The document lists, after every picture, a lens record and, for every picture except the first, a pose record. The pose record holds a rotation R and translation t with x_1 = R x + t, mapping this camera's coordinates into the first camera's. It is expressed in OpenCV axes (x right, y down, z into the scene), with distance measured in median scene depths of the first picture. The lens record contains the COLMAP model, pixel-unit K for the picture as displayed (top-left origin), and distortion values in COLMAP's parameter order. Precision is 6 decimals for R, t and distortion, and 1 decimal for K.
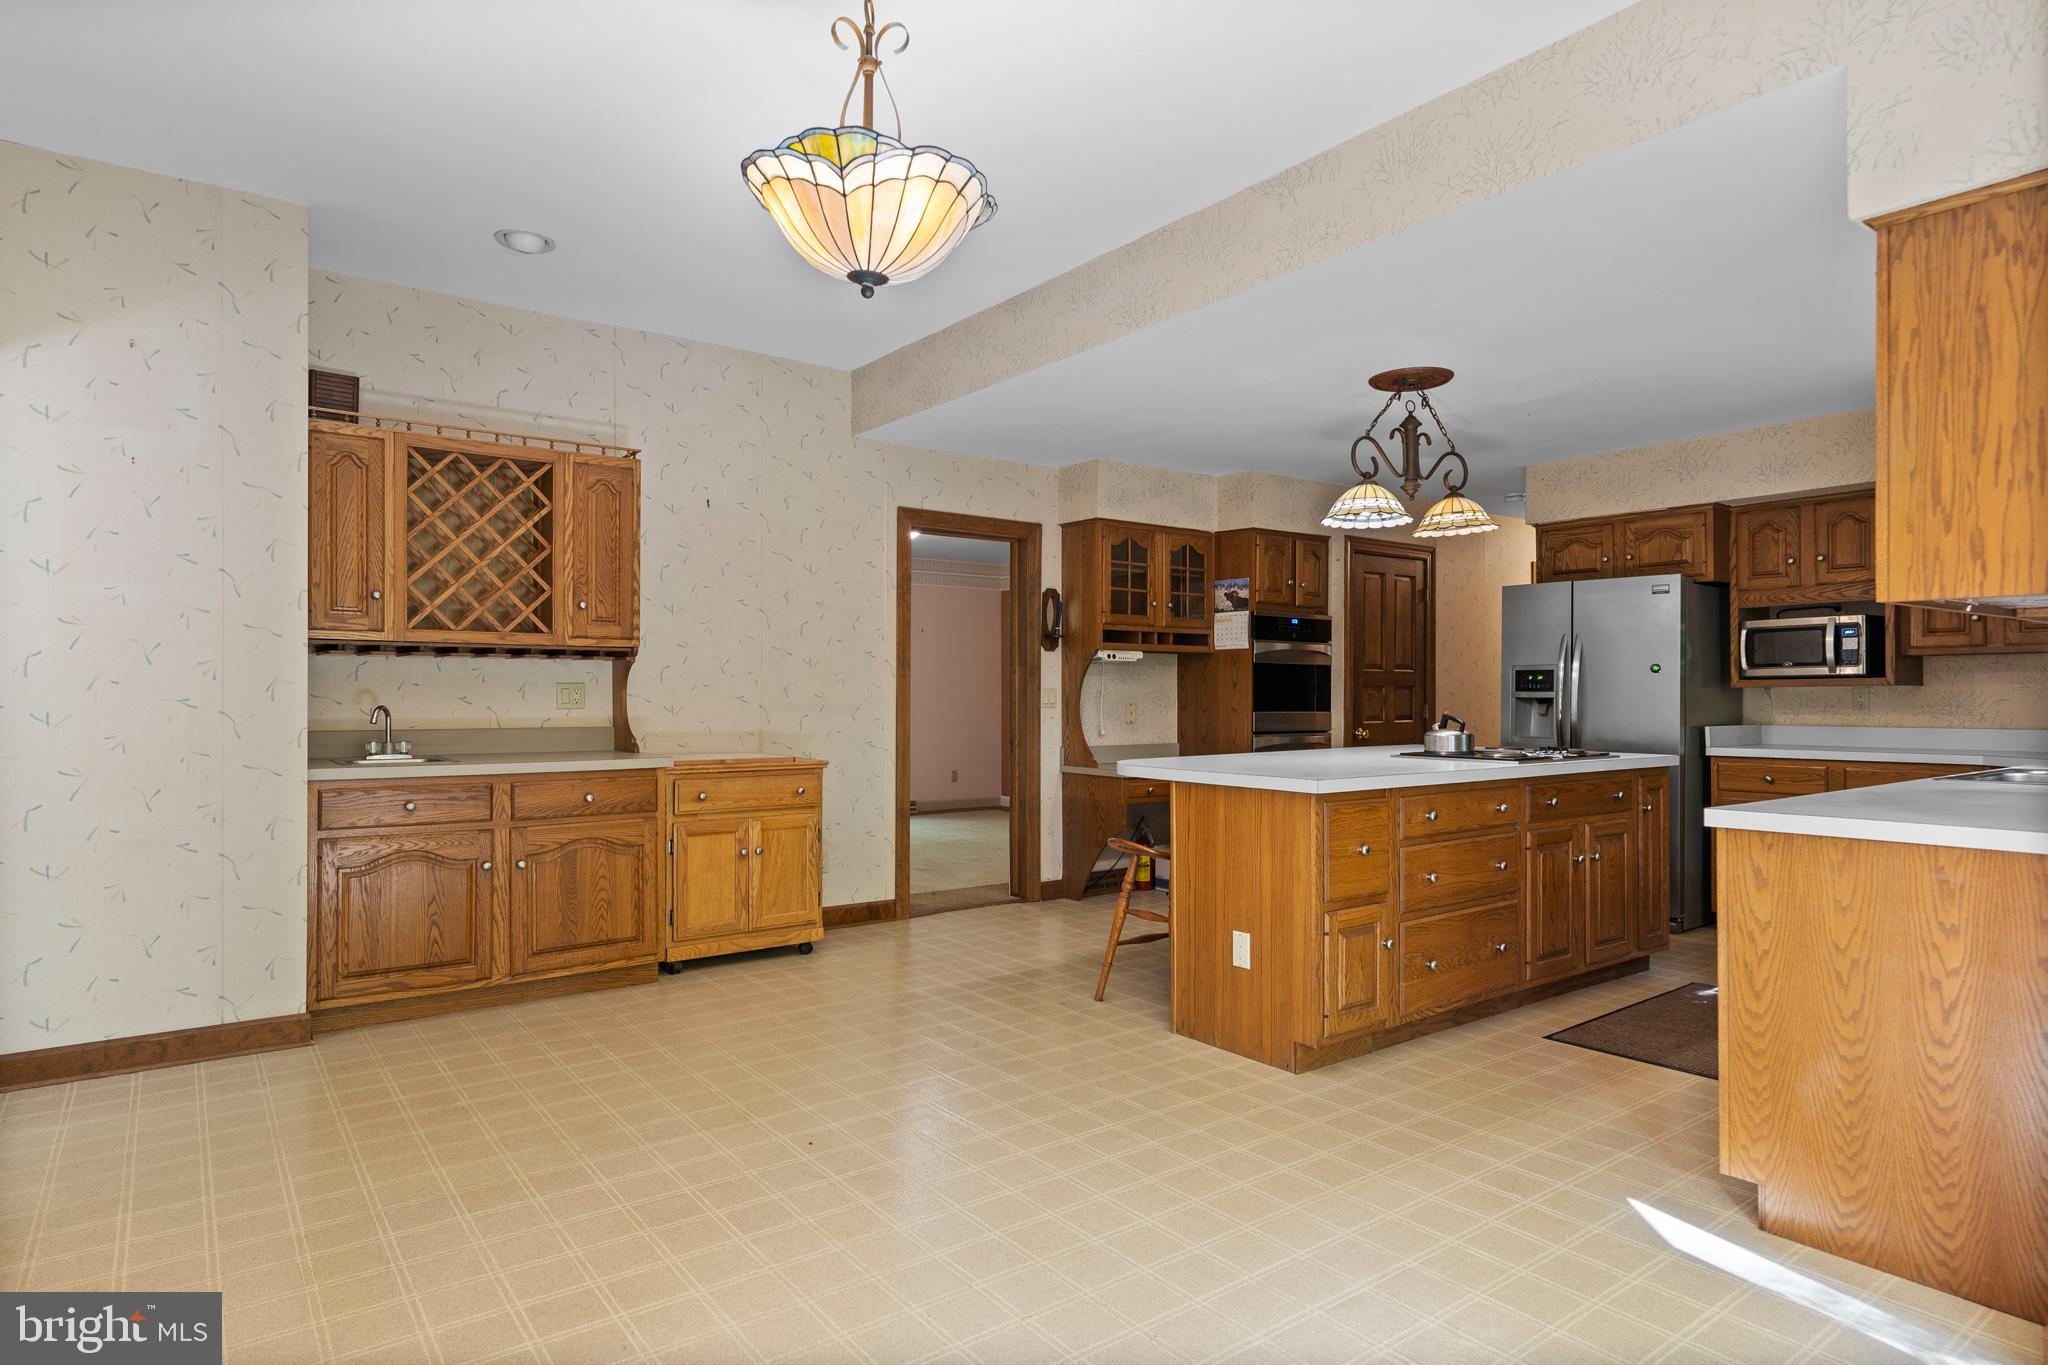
lens RADIAL K [[1147.2, 0, 1033.8], [0, 1147.2, 691.7], [0, 0, 1]] dist [0.006861, 0.003048]
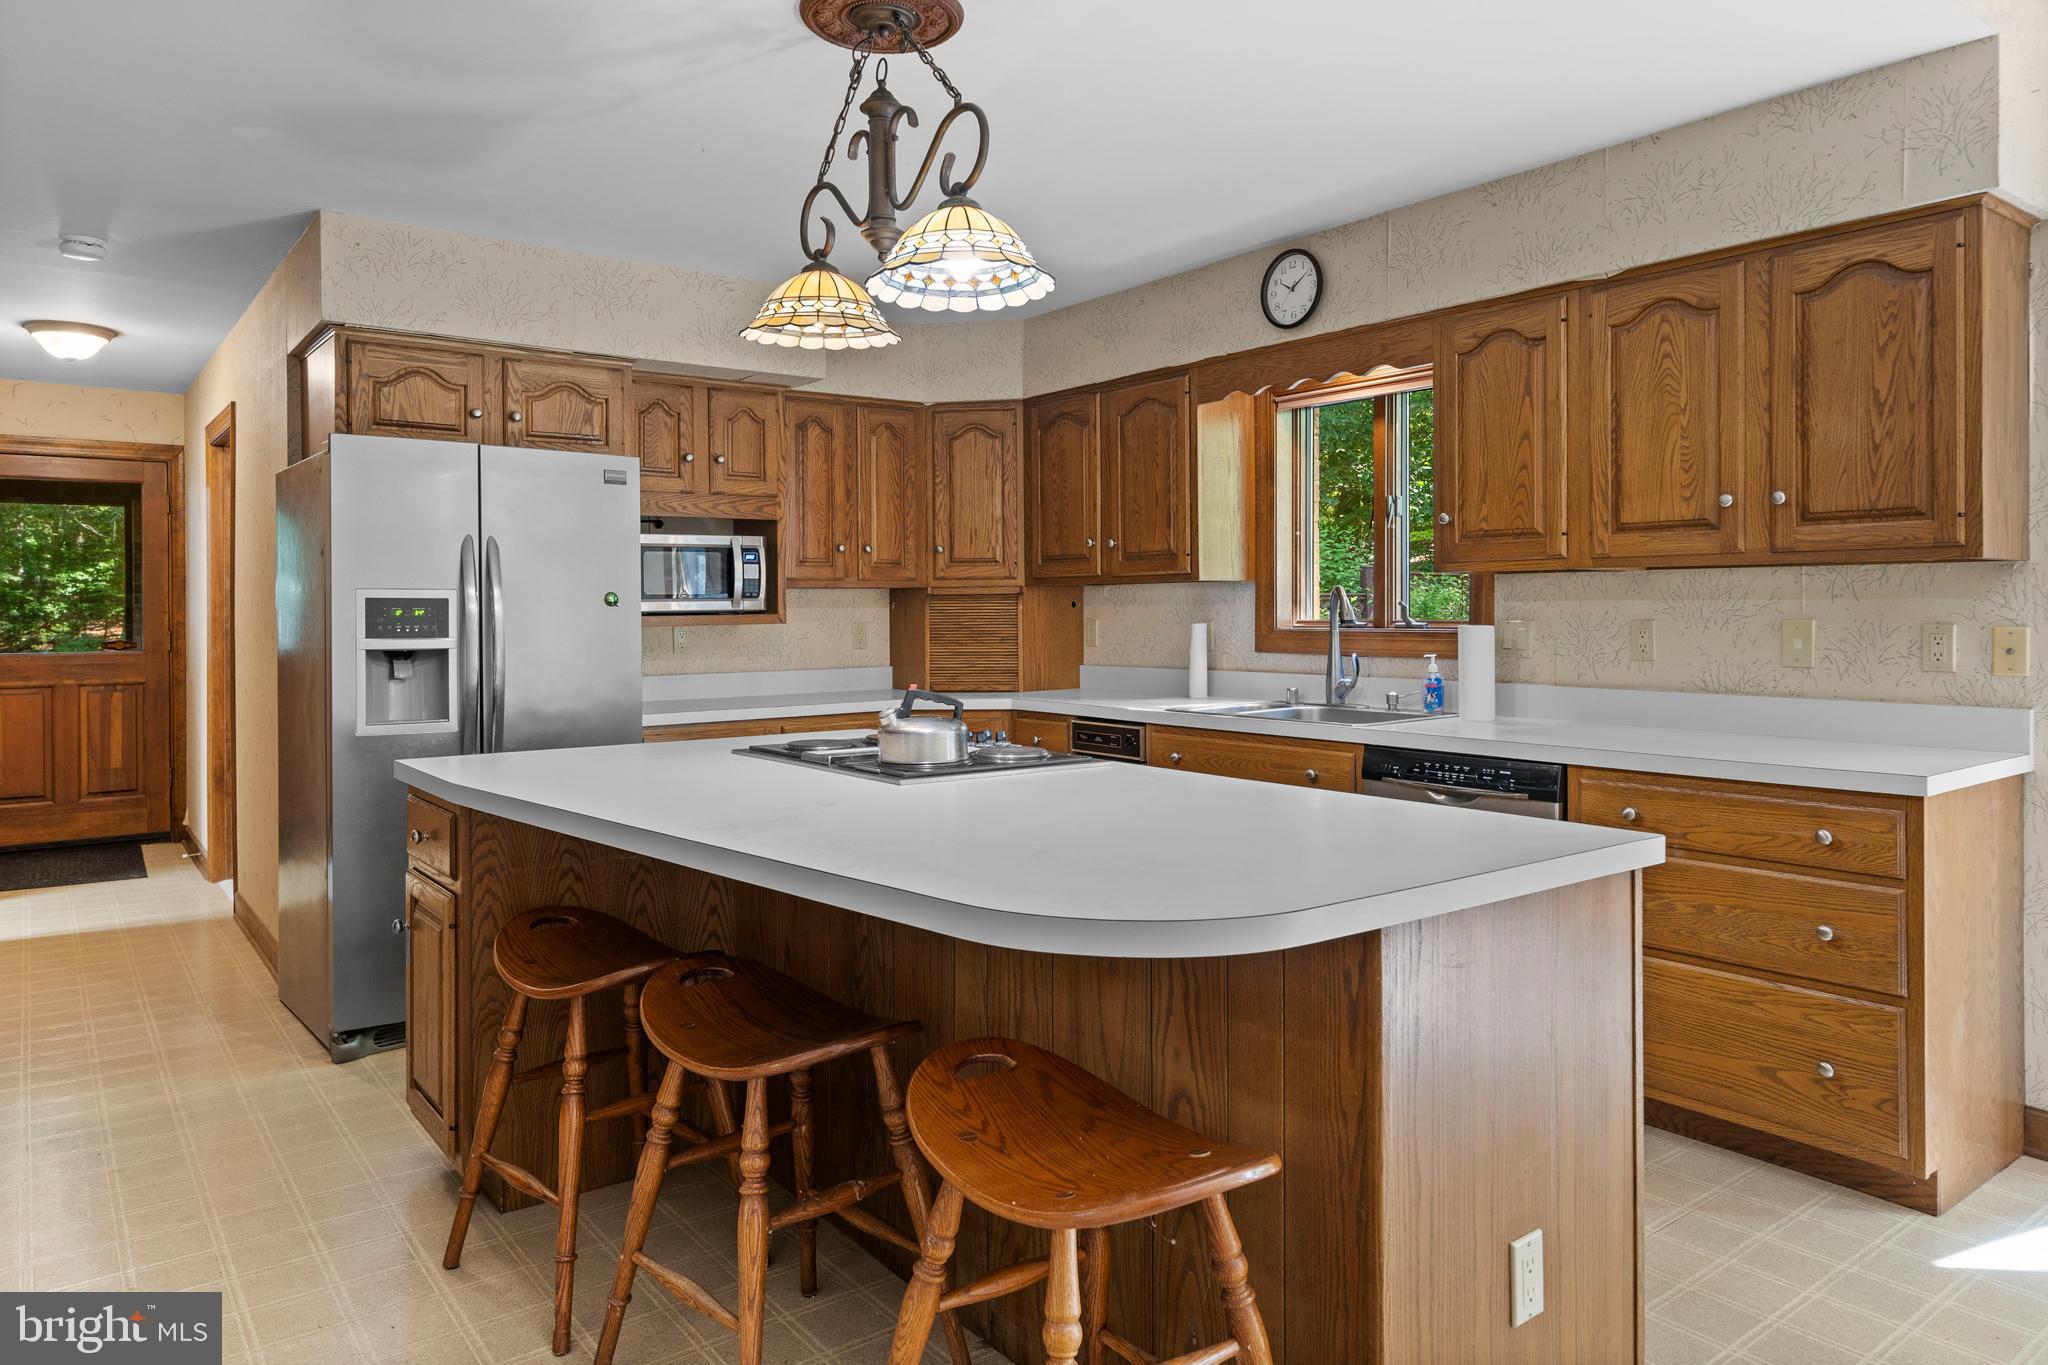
lens RADIAL K [[1308.9, 0, 1020.4], [0, 1308.9, 616.3], [0, 0, 1]] dist [-0.000535, 0.003802]
pose [[0.001094, -0.004096, 0.999991, -0.245537], [0.003312, 0.999986, 0.004092, -0.016621], [-0.999994, 0.003307, 0.001108, 0.977194]]
